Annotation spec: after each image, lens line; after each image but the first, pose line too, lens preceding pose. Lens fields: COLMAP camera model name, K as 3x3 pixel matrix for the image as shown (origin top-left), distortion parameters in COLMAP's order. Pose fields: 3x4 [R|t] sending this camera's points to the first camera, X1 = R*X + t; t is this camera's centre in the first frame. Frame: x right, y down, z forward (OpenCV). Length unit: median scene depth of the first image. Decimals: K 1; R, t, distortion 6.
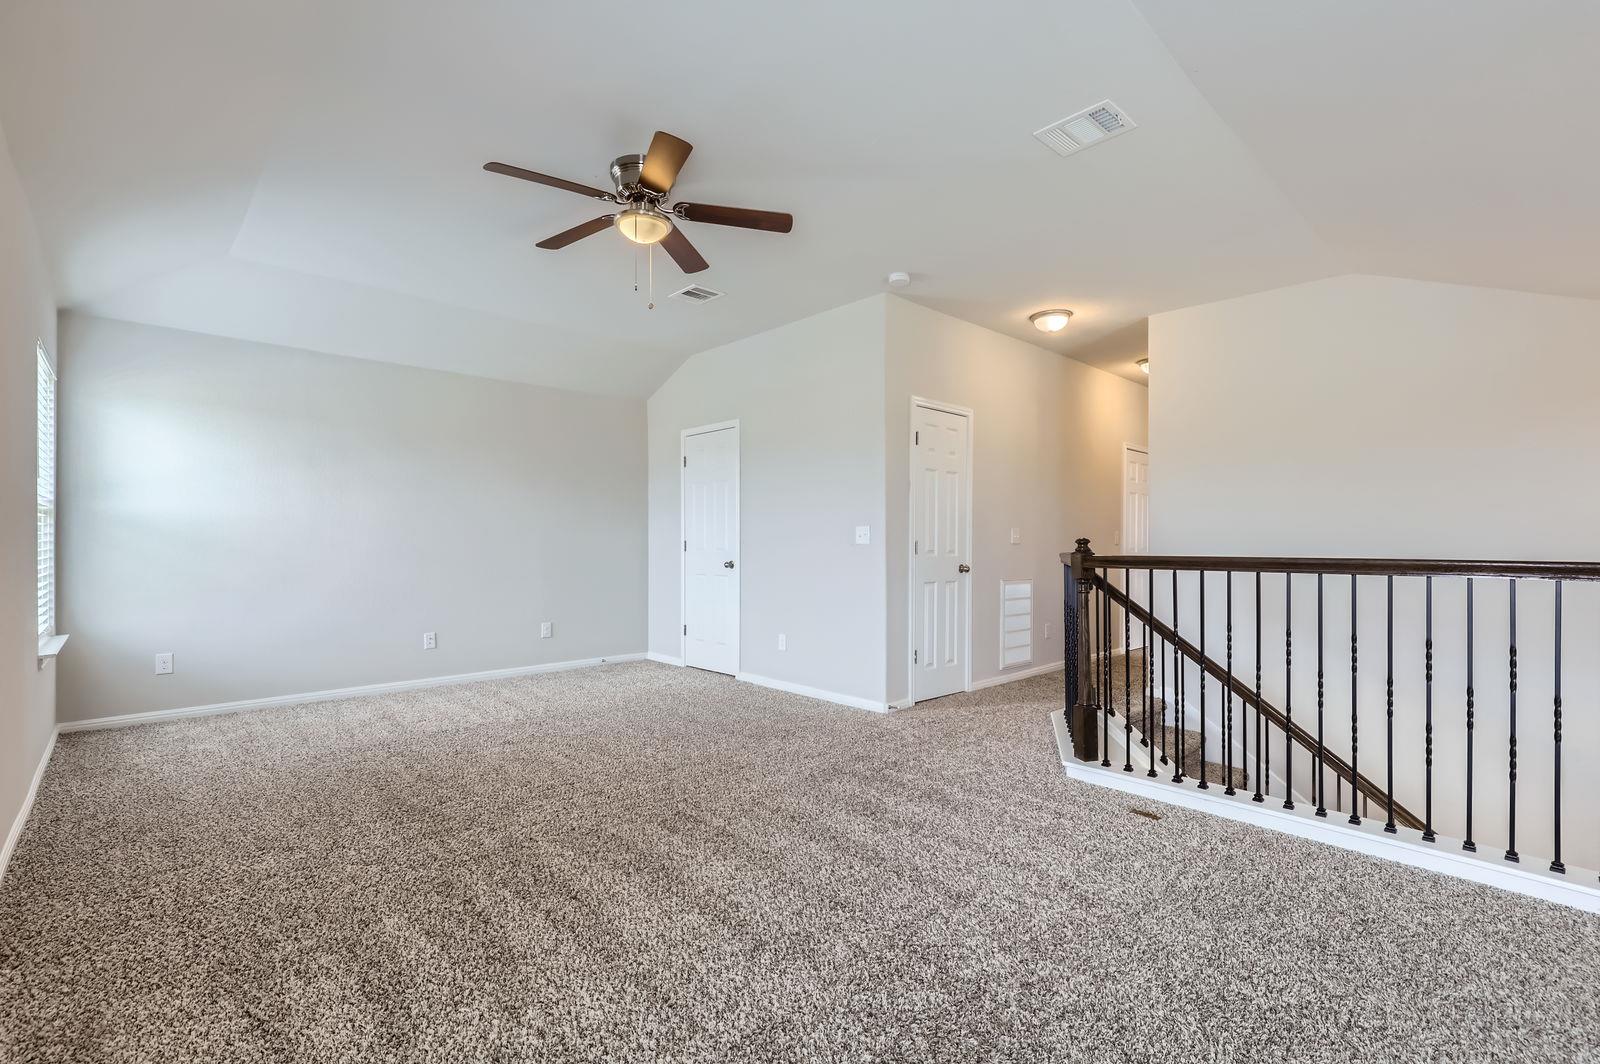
lens RADIAL K [[727.7, 0, 795.6], [0, 727.7, 540.4], [0, 0, 1]] dist [0.002992, 0.000184]
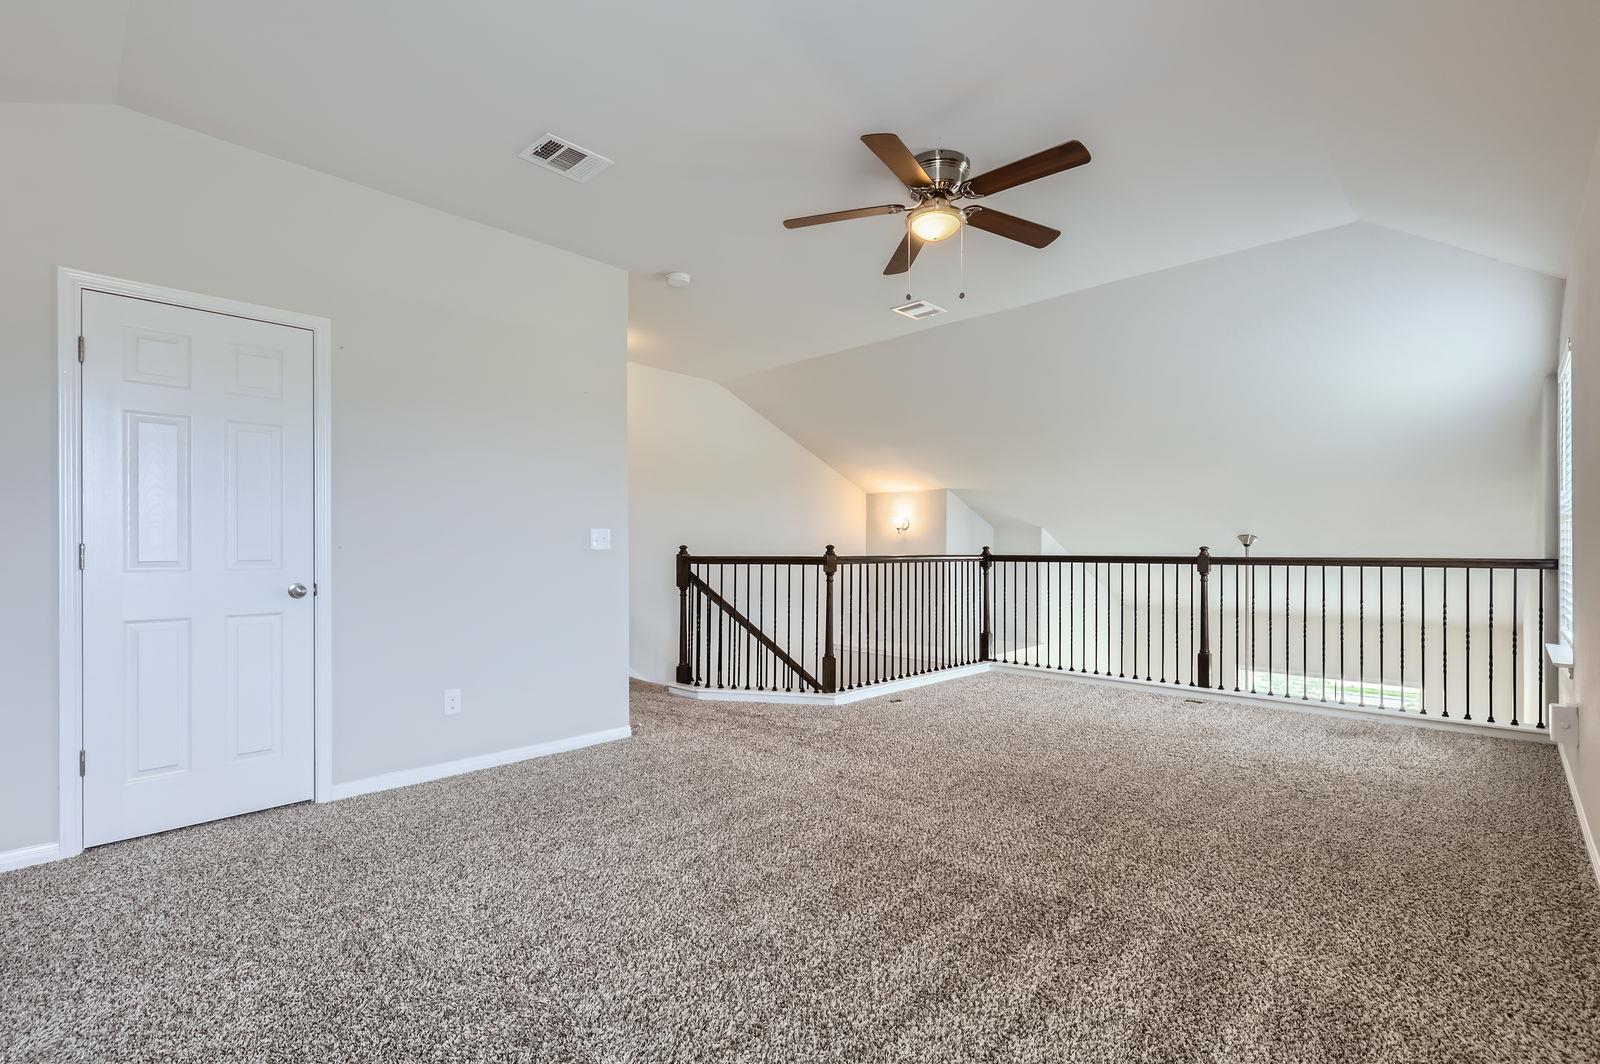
lens RADIAL K [[727.7, 0, 795.6], [0, 727.7, 540.4], [0, 0, 1]] dist [0.002992, 0.000184]
pose [[-0.062457, -0.004759, 0.998036, -0.762579], [-0.014850, 0.999882, 0.003838, -0.012172], [-0.997937, -0.014581, -0.062521, 0.818581]]
